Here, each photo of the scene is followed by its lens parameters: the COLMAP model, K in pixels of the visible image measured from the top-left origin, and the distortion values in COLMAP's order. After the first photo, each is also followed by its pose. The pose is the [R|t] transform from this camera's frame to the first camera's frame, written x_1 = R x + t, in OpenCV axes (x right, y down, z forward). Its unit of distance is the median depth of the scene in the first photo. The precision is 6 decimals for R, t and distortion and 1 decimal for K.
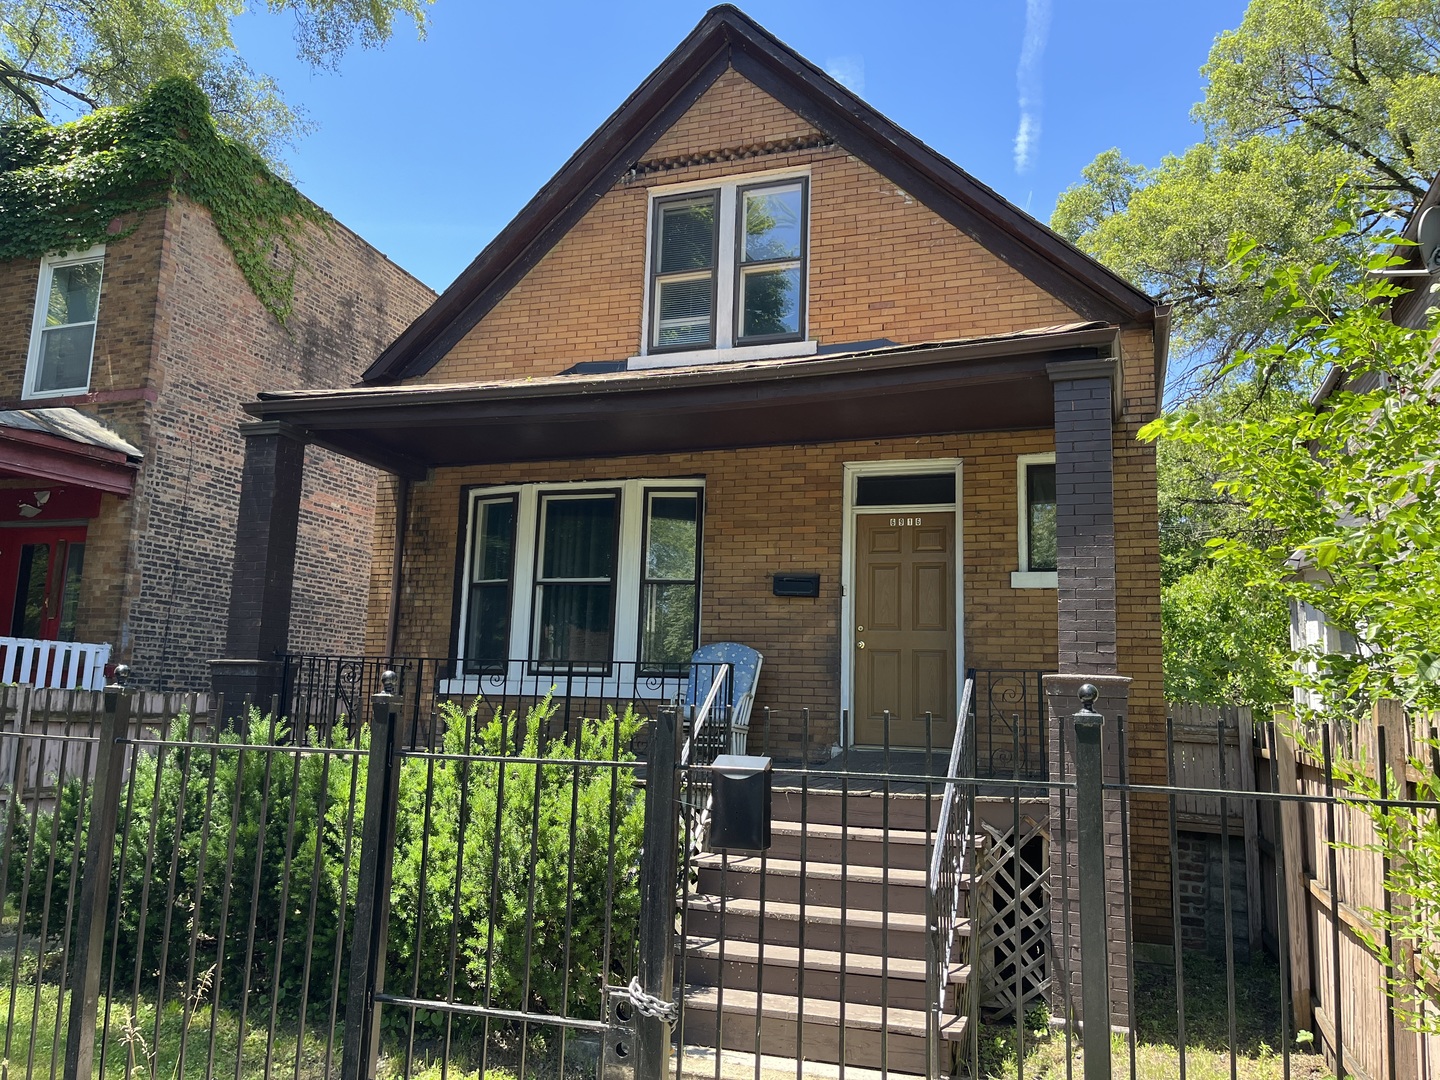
lens RADIAL K [[1087.9, 0, 699.8], [0, 1087.9, 531.4], [0, 0, 1]] dist [0.059593, -0.065366]
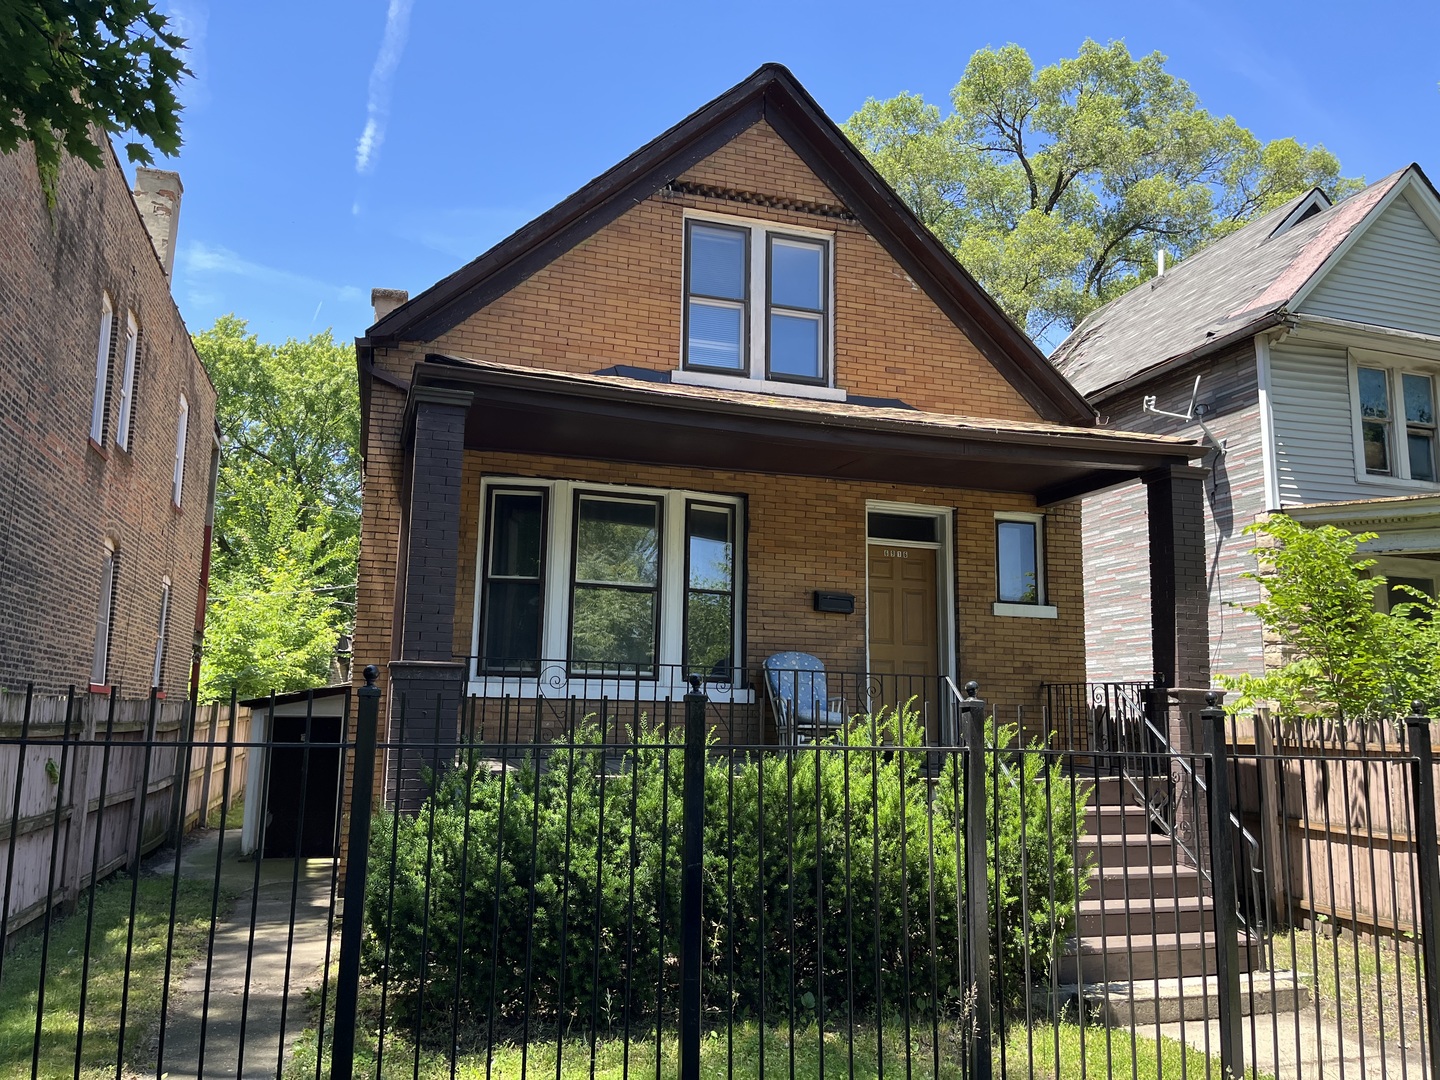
lens RADIAL K [[1087.9, 0, 704.8], [0, 1087.9, 539.5], [0, 0, 1]] dist [0.059593, -0.065366]
pose [[0.800215, 0.082795, 0.593970, -0.665096], [-0.093045, 0.995571, -0.013422, 0.010786], [-0.592451, -0.044525, 0.804375, 0.154617]]
